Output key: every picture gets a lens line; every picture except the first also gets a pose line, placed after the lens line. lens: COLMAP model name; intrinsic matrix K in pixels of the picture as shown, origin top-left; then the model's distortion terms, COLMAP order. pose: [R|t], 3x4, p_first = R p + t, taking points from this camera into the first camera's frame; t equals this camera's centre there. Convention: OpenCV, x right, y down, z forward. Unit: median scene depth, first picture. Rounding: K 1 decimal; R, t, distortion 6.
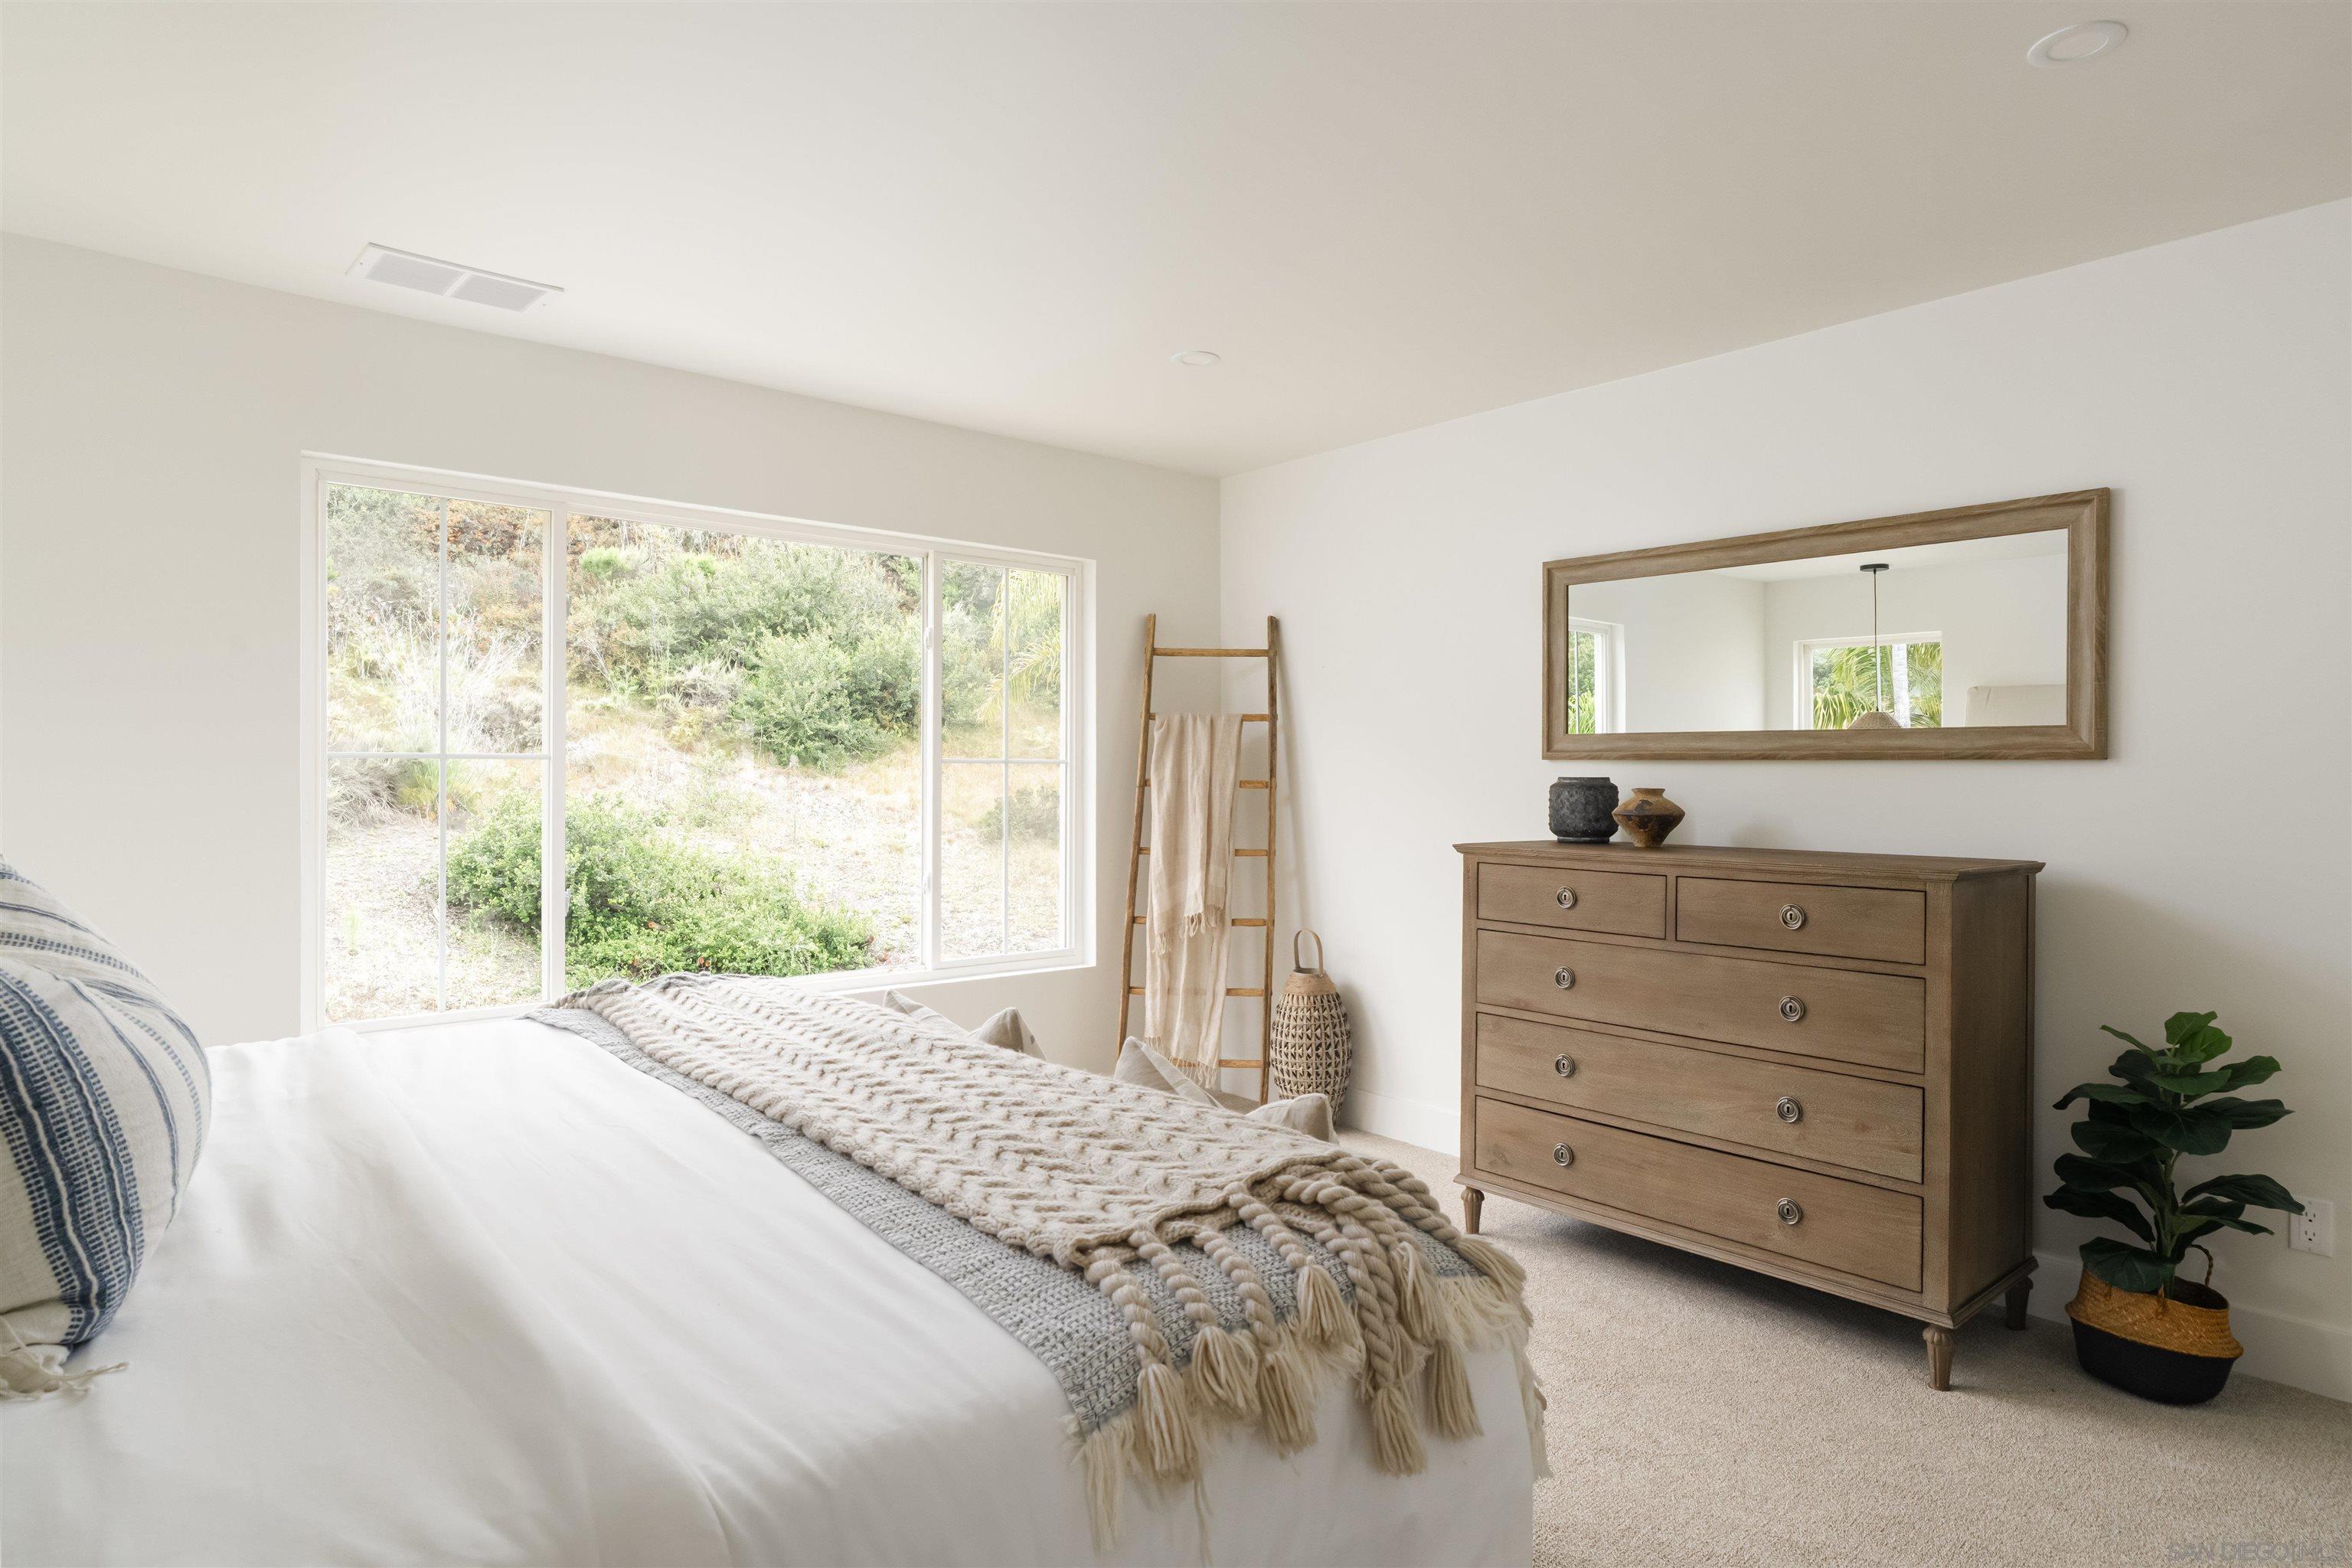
lens RADIAL K [[1378.3, 0, 1174.5], [0, 1378.3, 776.4], [0, 0, 1]] dist [-0.005896, 0.002053]
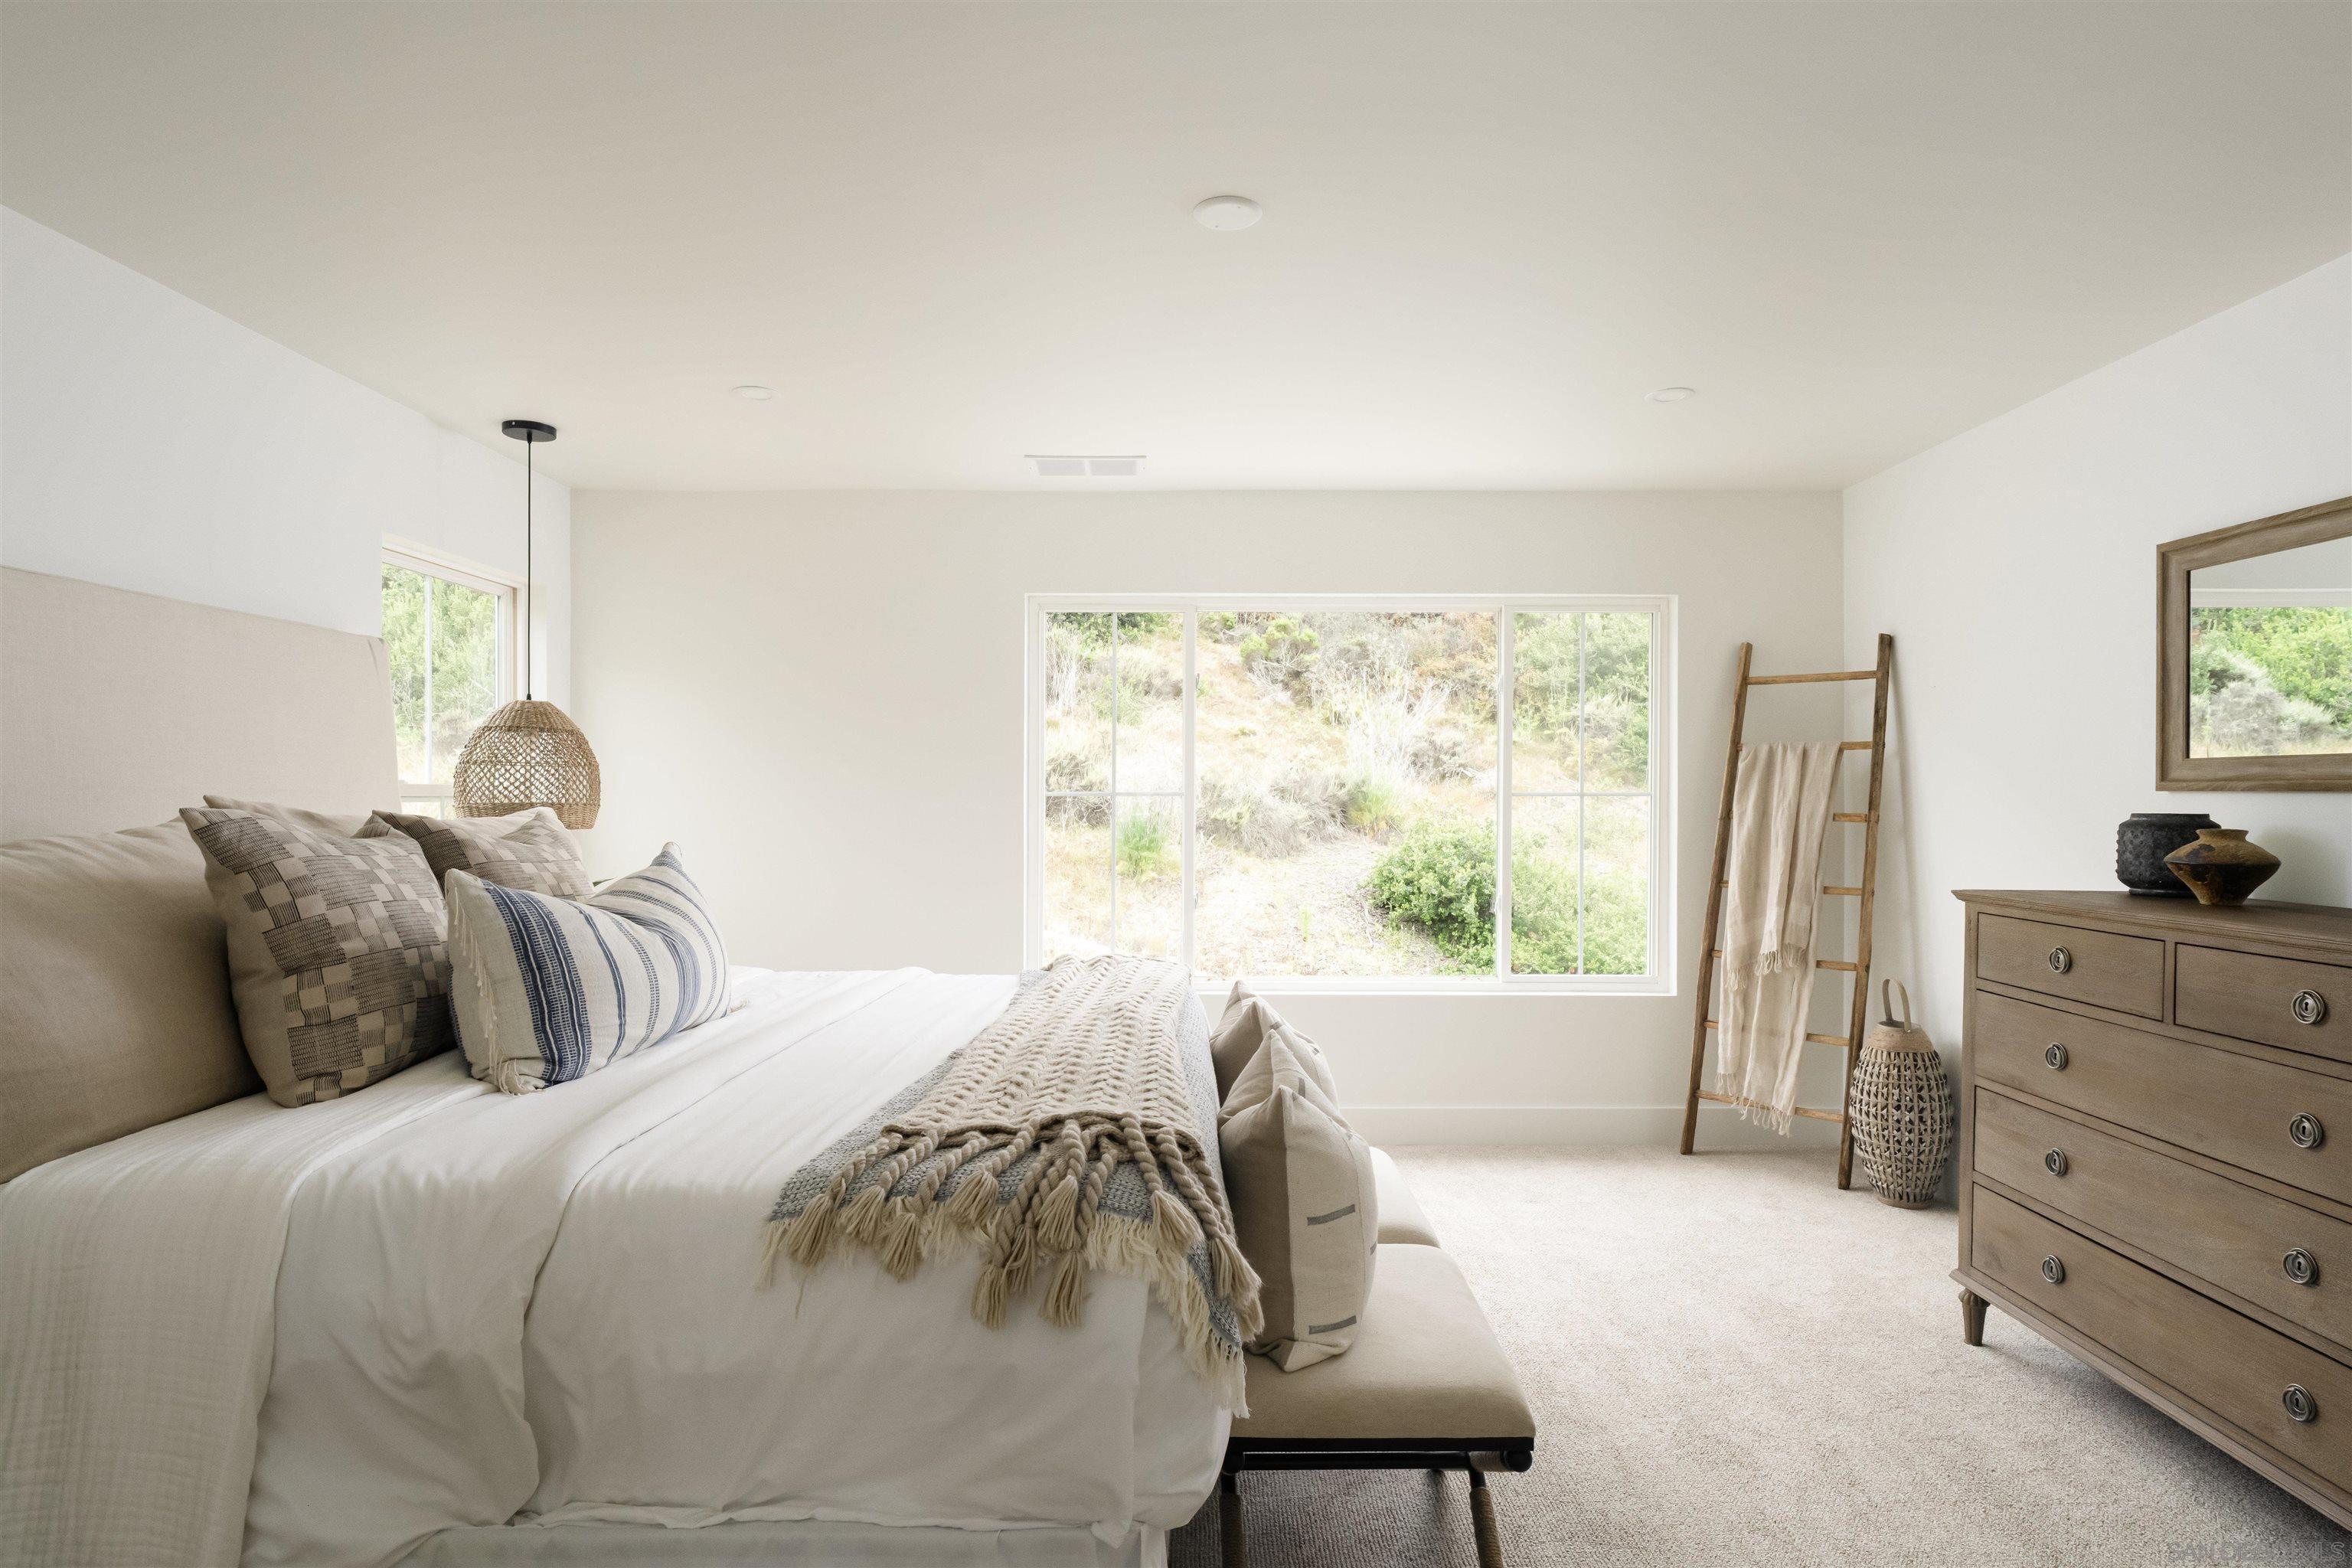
lens RADIAL K [[1315.0, 0, 1177.5], [0, 1315.0, 794.3], [0, 0, 1]] dist [-0.002950, 0.001392]
pose [[0.725993, -0.003087, -0.687696, 0.343444], [0.000740, 0.999993, -0.003708, -0.007130], [0.687702, 0.002183, 0.725990, 0.046907]]
